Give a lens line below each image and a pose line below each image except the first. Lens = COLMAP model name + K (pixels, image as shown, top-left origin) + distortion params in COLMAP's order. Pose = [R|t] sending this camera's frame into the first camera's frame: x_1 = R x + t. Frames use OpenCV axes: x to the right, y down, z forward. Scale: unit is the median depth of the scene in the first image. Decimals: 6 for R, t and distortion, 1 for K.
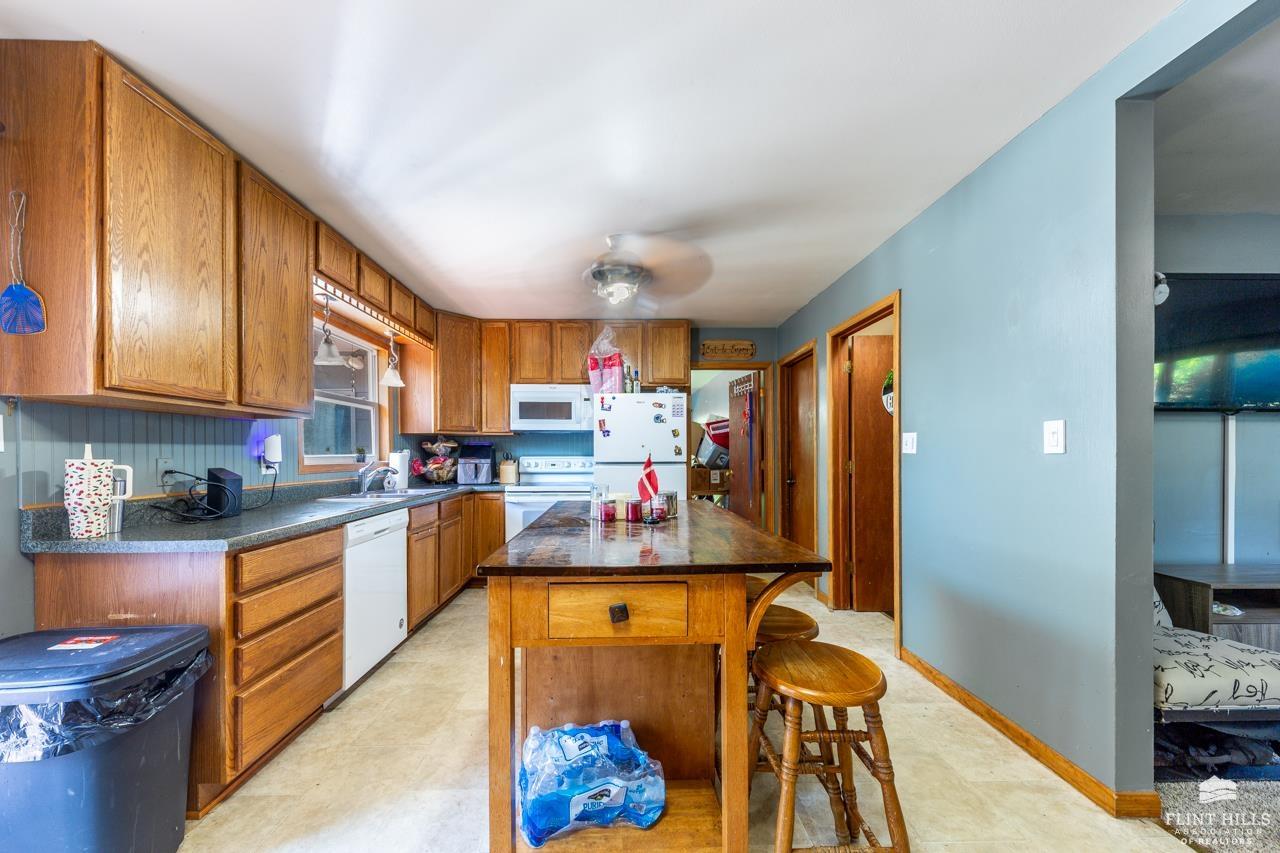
lens RADIAL K [[445.8, 0, 638.9], [0, 445.8, 454.3], [0, 0, 1]] dist [-0.000265, -0.000104]
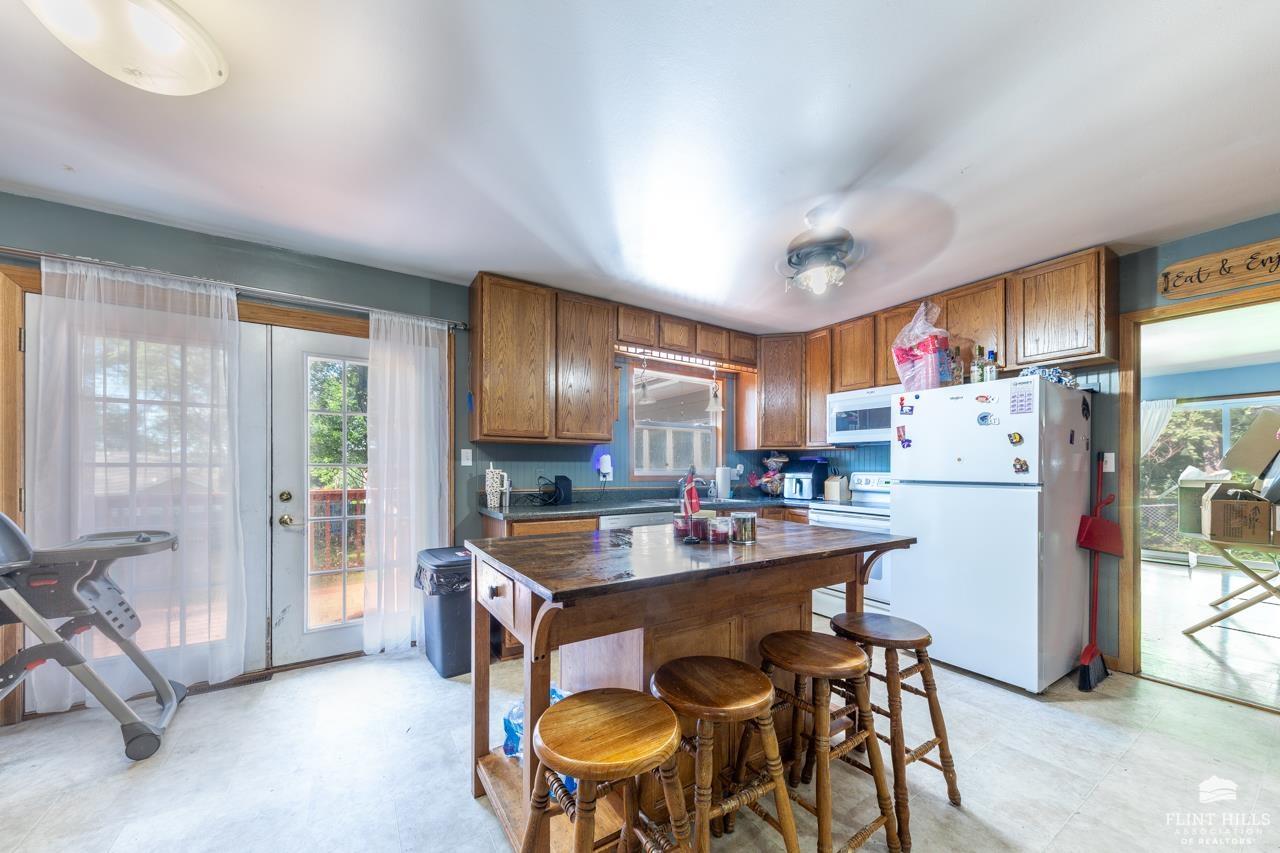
lens RADIAL K [[460.4, 0, 649.6], [0, 460.4, 470.9], [0, 0, 1]] dist [0.001595, 0.000107]
pose [[0.521642, 0.010555, -0.853099, 0.380045], [-0.007574, 0.999941, 0.007741, -0.001845], [0.853131, 0.002423, 0.521692, 0.196019]]
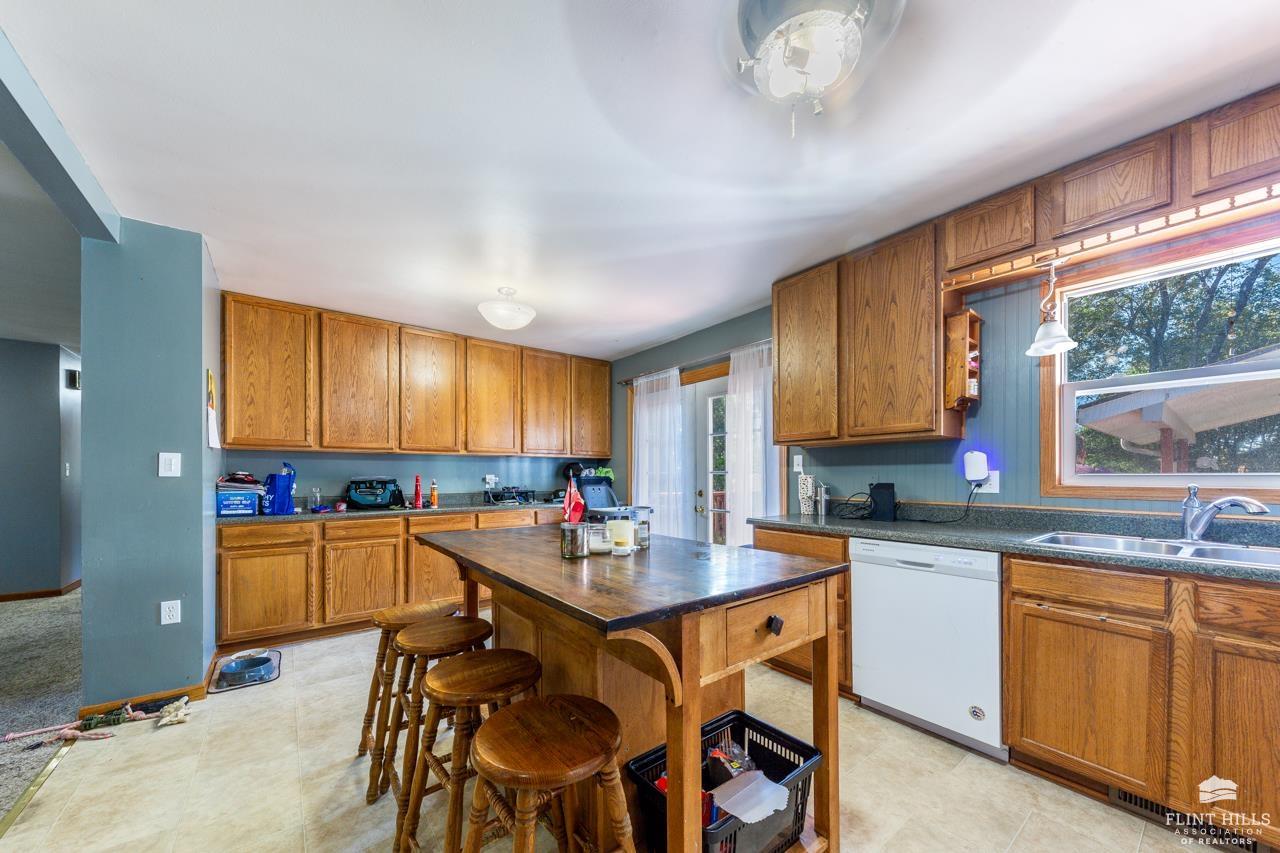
lens RADIAL K [[460.4, 0, 649.6], [0, 460.4, 470.9], [0, 0, 1]] dist [0.001595, 0.000107]
pose [[-0.809139, 0.003731, -0.587606, 0.212008], [0.006628, 0.999974, -0.002776, -0.002744], [0.587580, -0.006141, -0.809143, 0.882314]]
